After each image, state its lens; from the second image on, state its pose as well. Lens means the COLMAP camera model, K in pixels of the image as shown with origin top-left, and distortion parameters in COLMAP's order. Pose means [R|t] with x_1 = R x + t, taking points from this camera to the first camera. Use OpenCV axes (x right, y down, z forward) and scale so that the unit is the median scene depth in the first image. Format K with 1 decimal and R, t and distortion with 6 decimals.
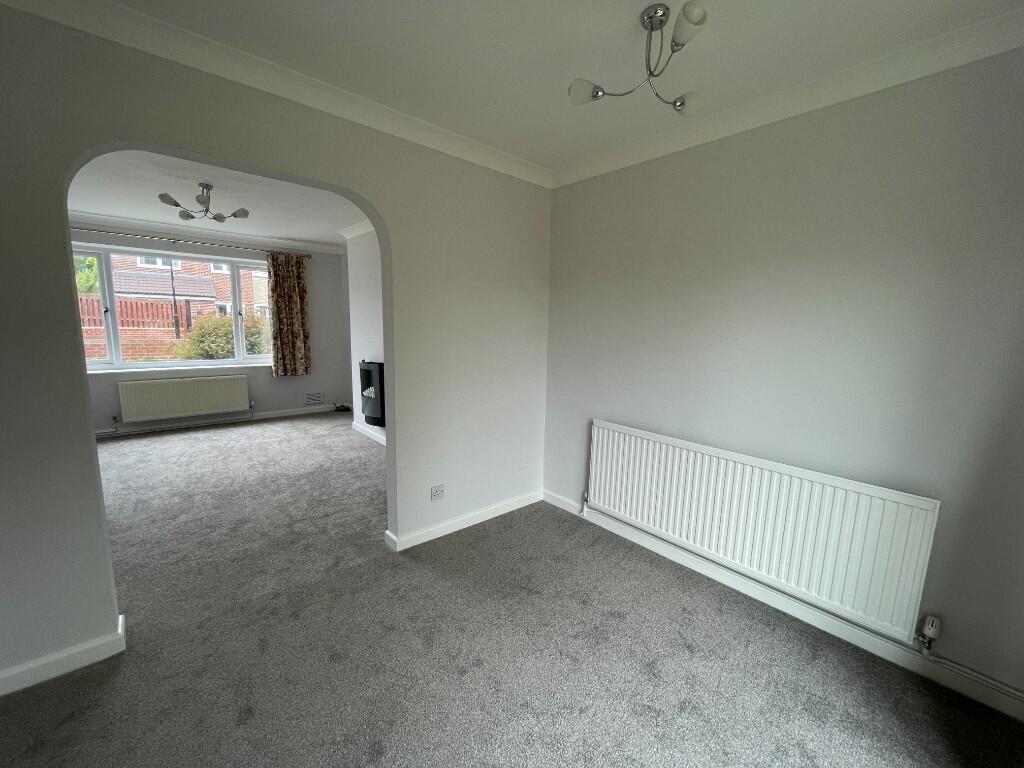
lens RADIAL K [[411.5, 0, 512.0], [0, 411.5, 384.0], [0, 0, 1]] dist [-0.002097, -0.000292]
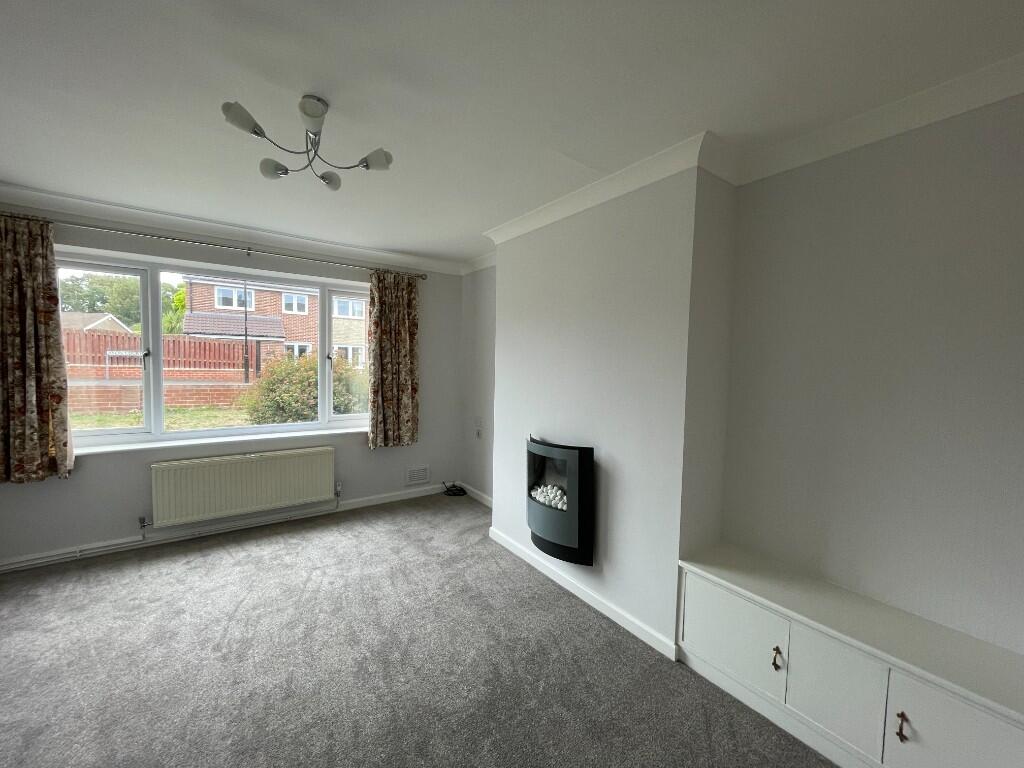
lens RADIAL K [[411.5, 0, 512.0], [0, 411.5, 384.0], [0, 0, 1]] dist [-0.002097, -0.000292]
pose [[0.994213, 0.005208, -0.107302, -0.272291], [-0.015126, 0.995660, -0.091832, -0.065038], [0.106358, 0.092923, 0.989976, 0.339476]]
